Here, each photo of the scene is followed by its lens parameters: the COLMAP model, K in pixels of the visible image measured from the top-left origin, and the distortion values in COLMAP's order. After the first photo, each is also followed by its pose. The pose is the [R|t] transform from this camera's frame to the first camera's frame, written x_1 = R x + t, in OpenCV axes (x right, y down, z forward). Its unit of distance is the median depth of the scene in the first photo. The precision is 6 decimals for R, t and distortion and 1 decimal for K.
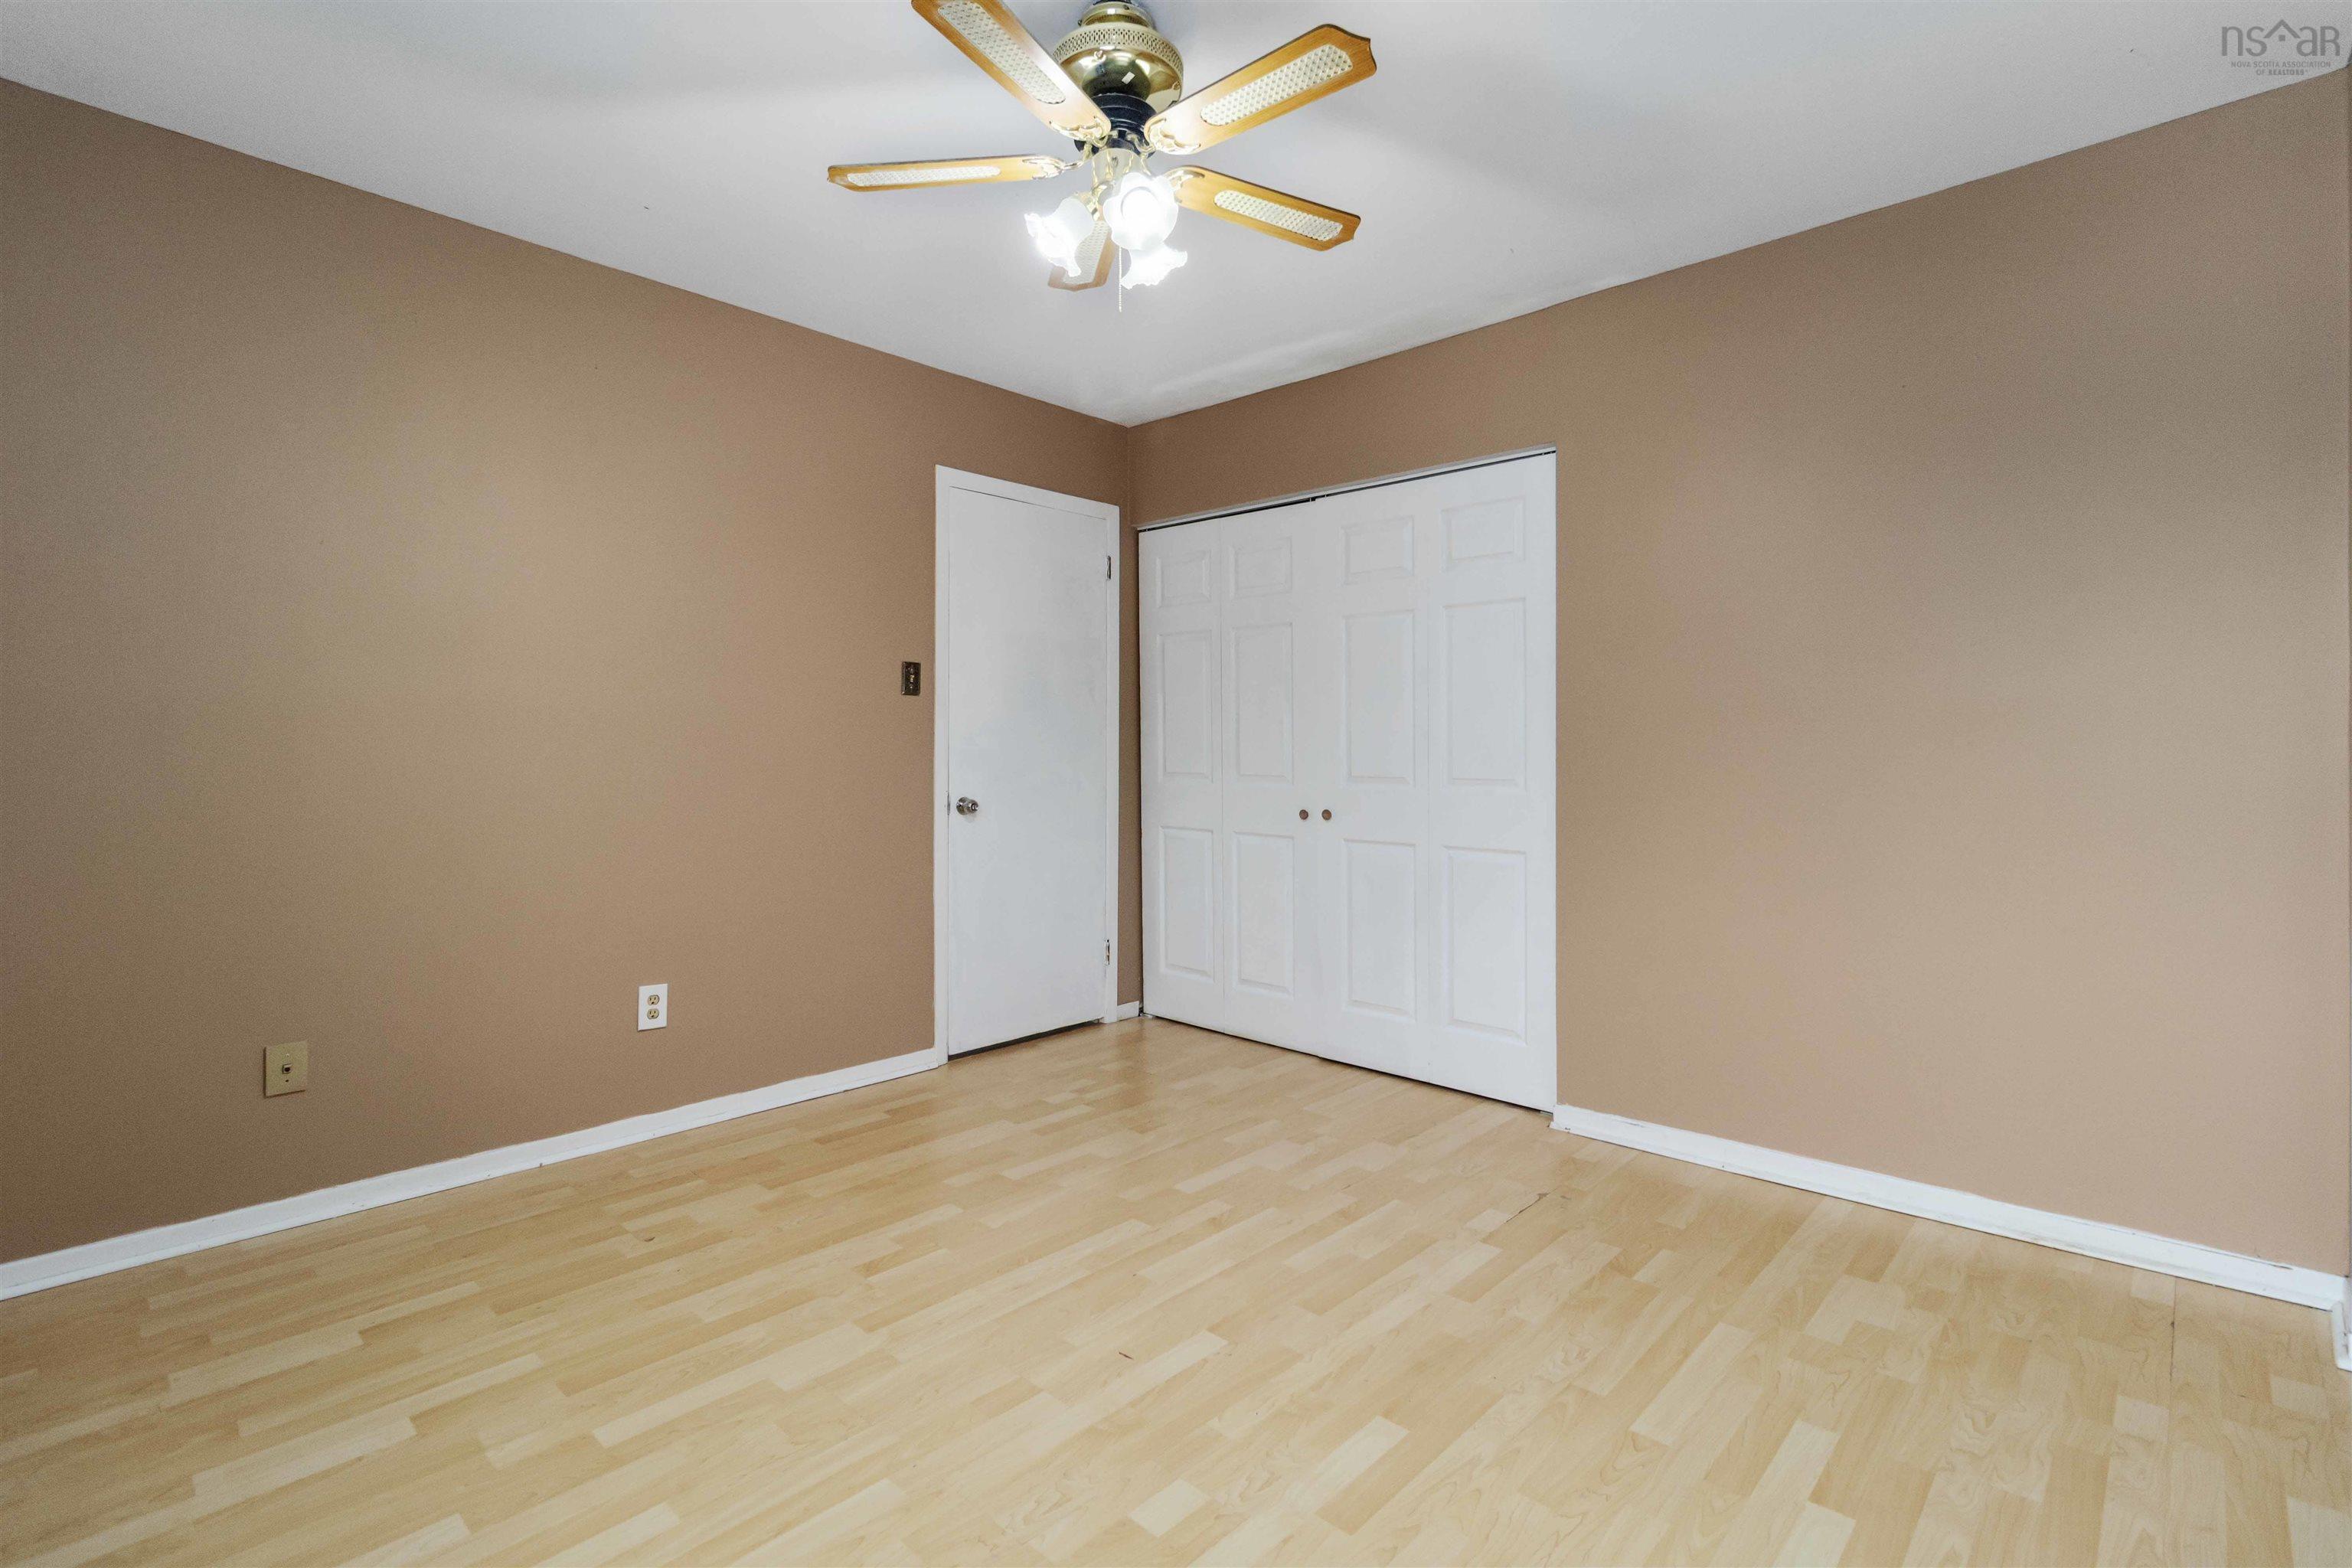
lens RADIAL K [[1113.2, 0, 1159.0], [0, 1113.2, 767.5], [0, 0, 1]] dist [0.001799, 0.000656]
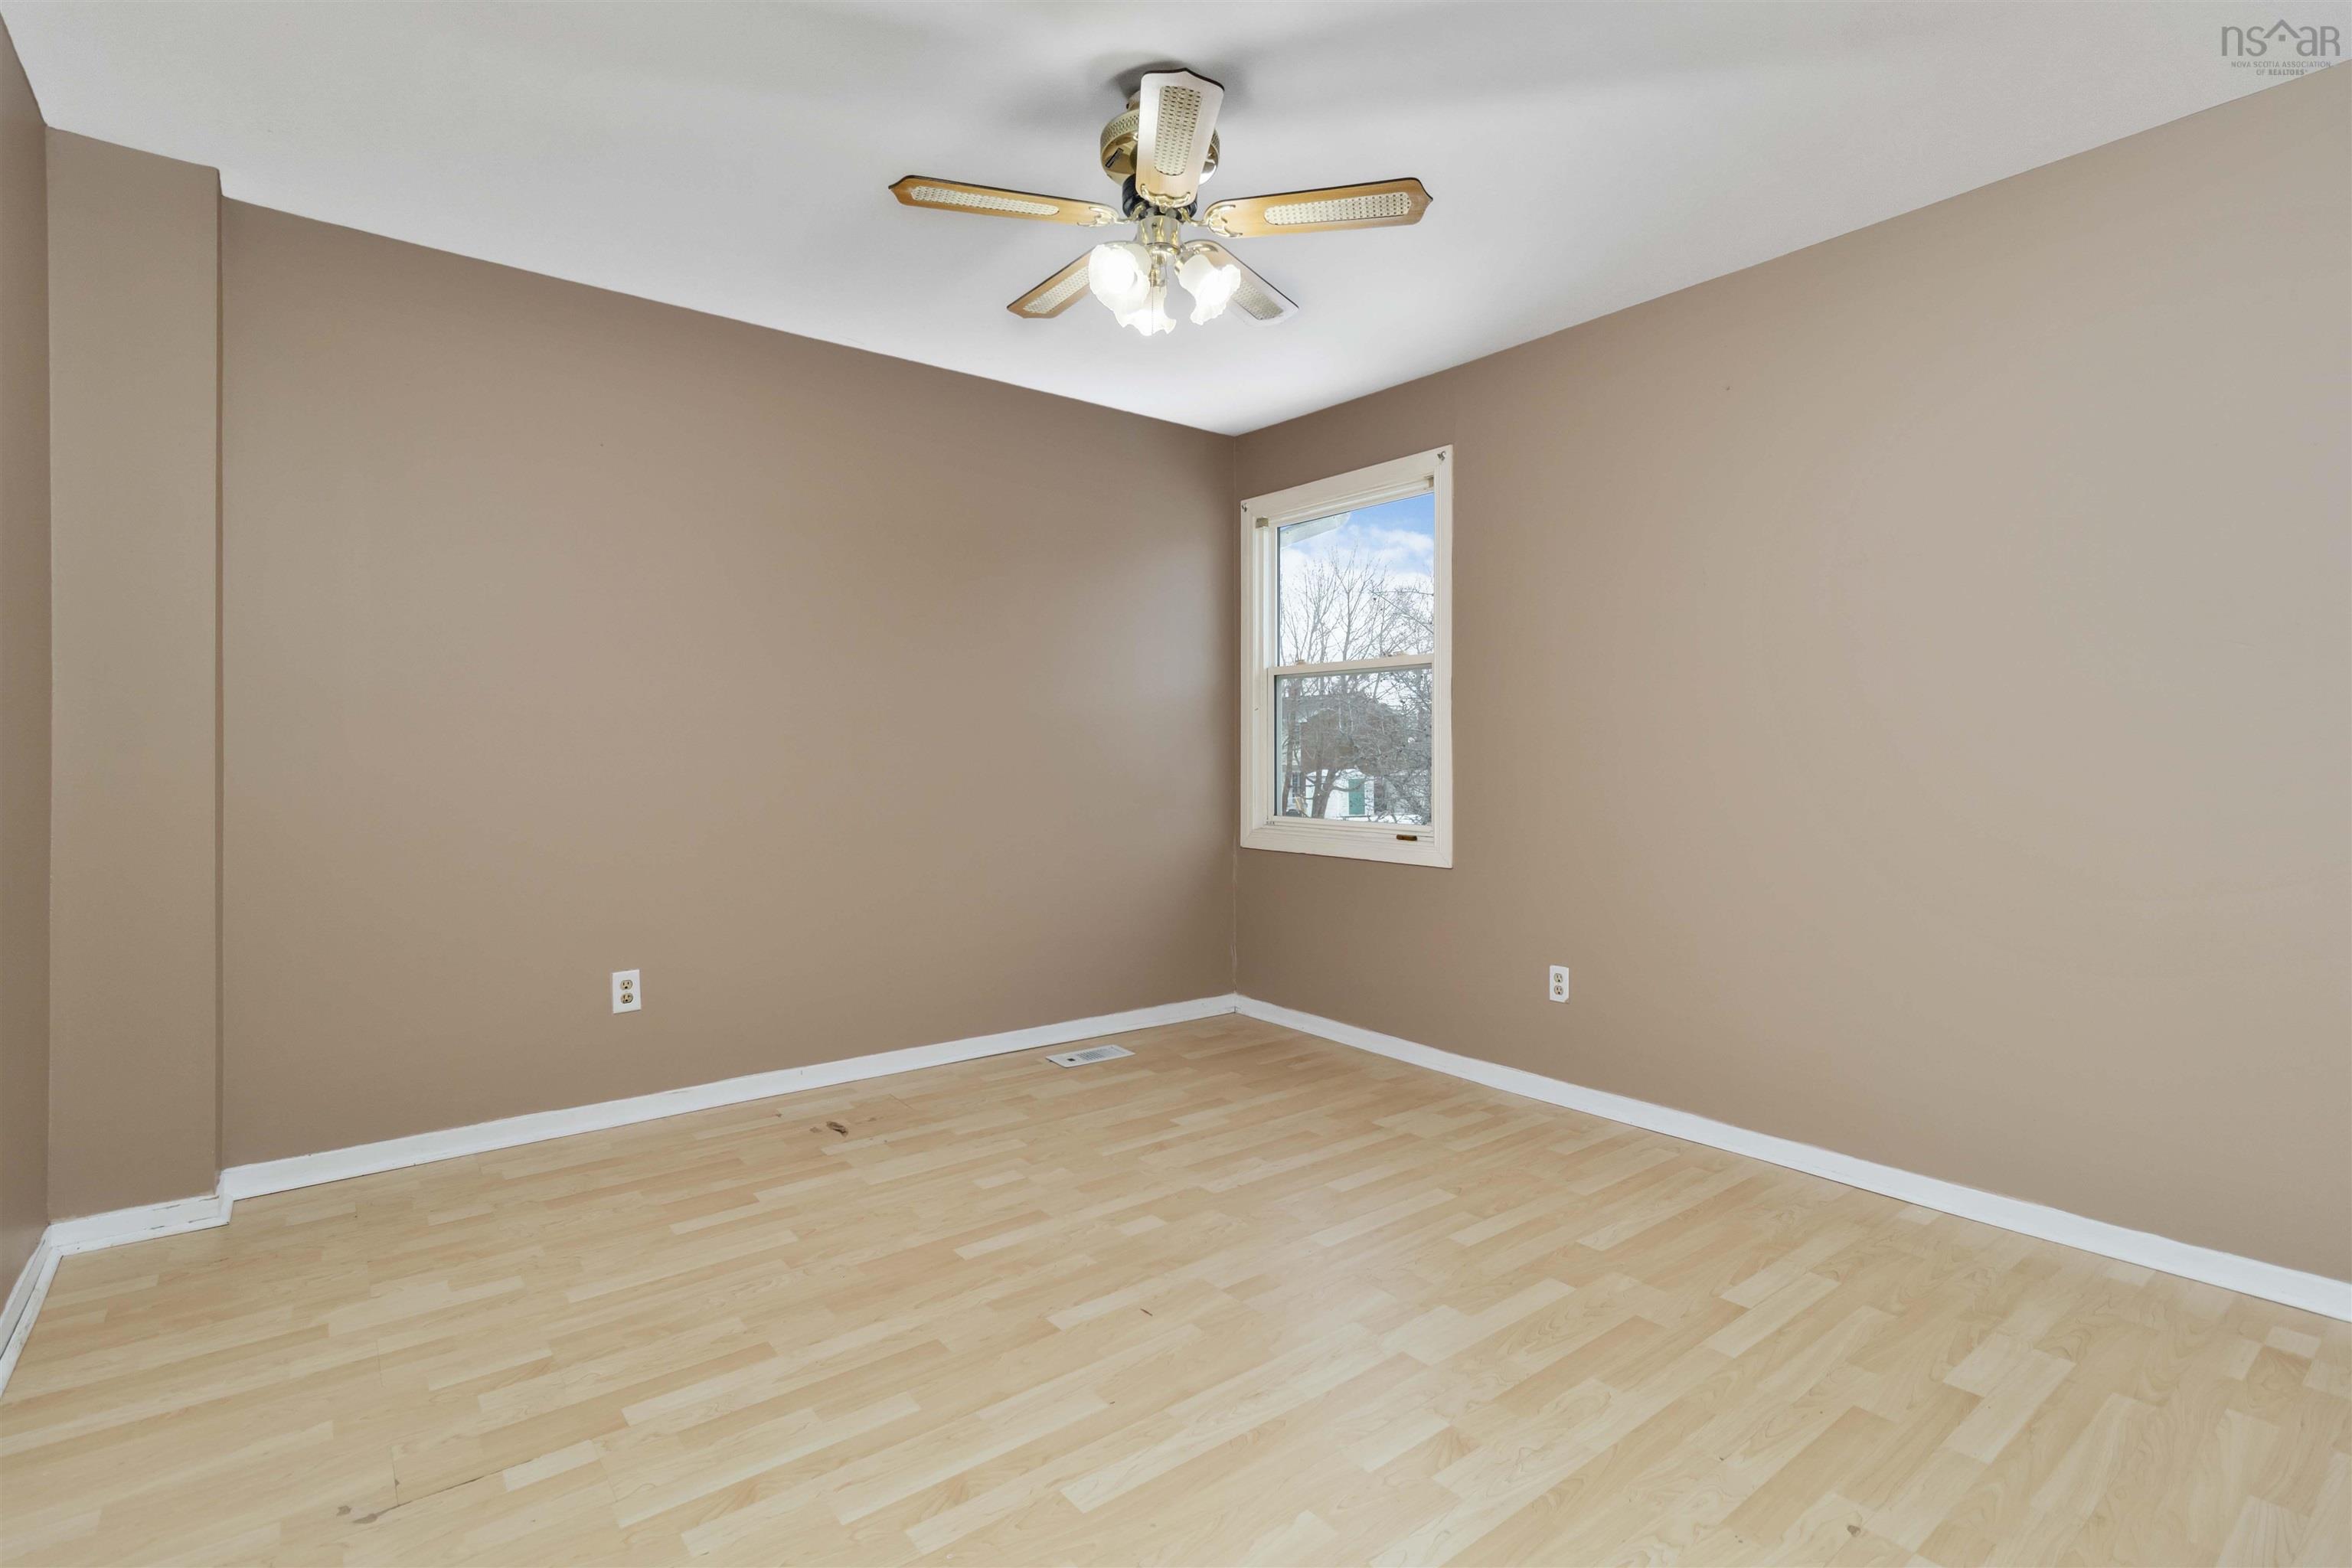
lens RADIAL K [[1113.2, 0, 1159.0], [0, 1113.2, 767.5], [0, 0, 1]] dist [0.001799, 0.000656]
pose [[-0.989690, -0.002570, 0.143200, -0.188061], [0.000917, 0.999705, 0.024275, -0.024803], [-0.143220, 0.024156, -0.989396, 1.977732]]
